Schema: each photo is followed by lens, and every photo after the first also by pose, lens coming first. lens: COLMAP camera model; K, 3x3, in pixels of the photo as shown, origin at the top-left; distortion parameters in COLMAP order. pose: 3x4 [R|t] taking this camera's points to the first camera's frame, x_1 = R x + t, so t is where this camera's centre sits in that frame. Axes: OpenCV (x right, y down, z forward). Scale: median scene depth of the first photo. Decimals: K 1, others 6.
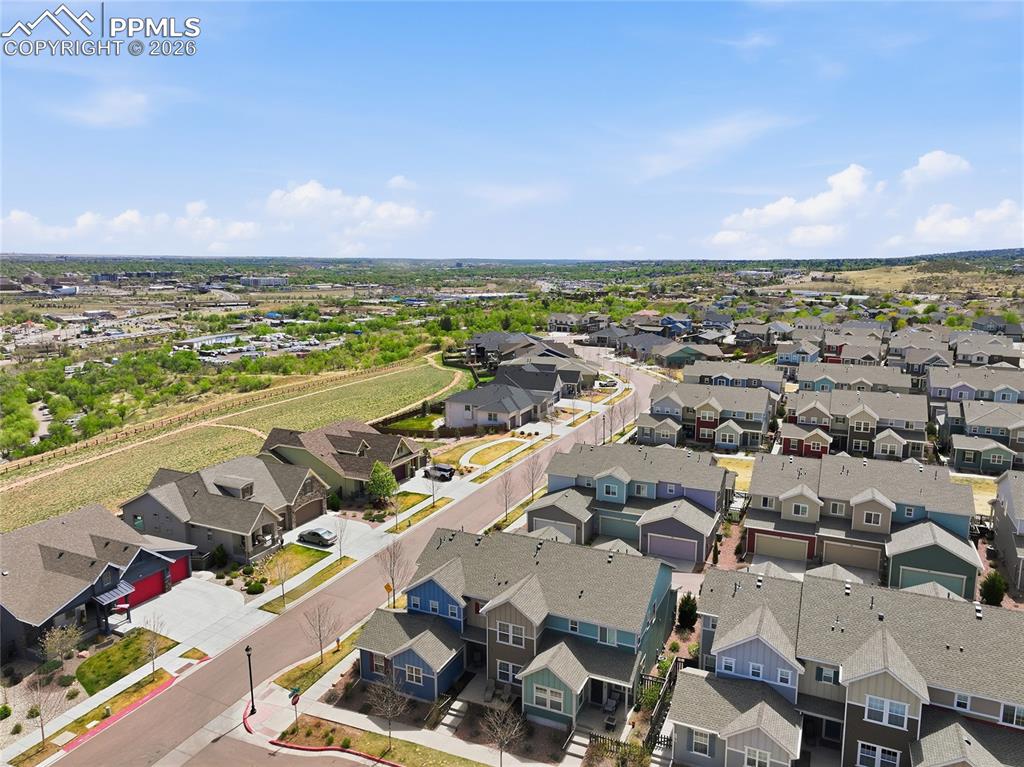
lens RADIAL K [[718.8, 0, 512.0], [0, 718.8, 383.5], [0, 0, 1]] dist [-0.001843, 0.011669]
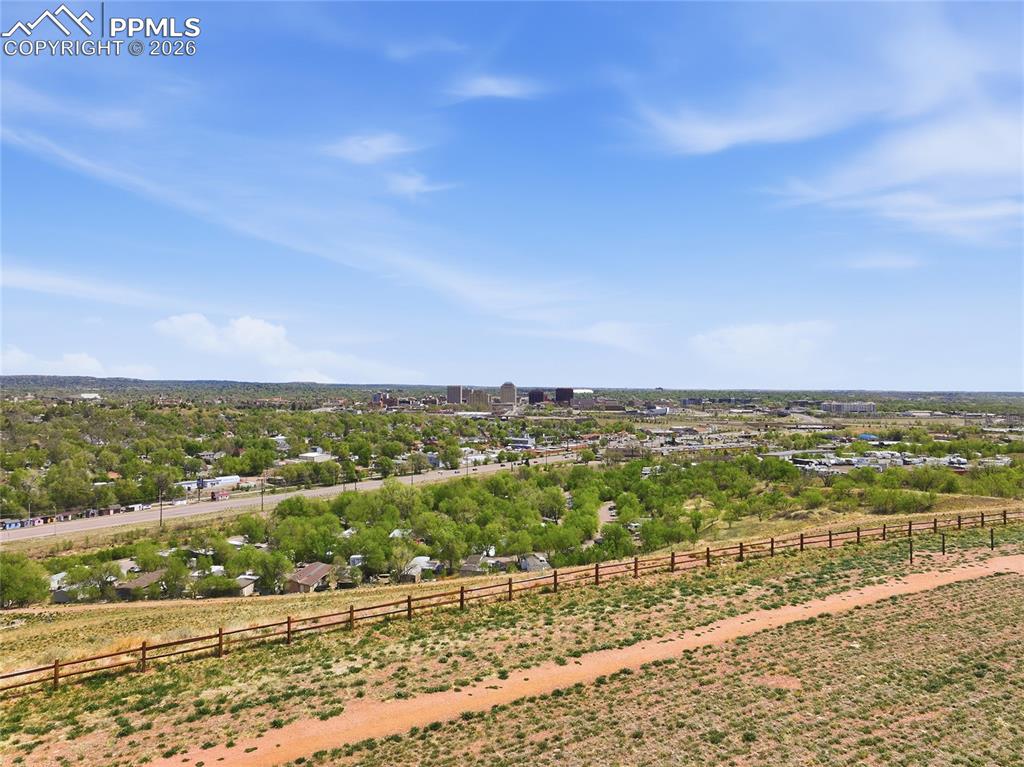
lens RADIAL K [[718.8, 0, 512.0], [0, 718.8, 383.5], [0, 0, 1]] dist [-0.001843, 0.011669]
pose [[0.728002, -0.007807, -0.685531, -0.079379], [-0.118358, 0.983490, -0.136891, 0.010075], [0.675281, 0.180795, 0.715059, 0.146392]]
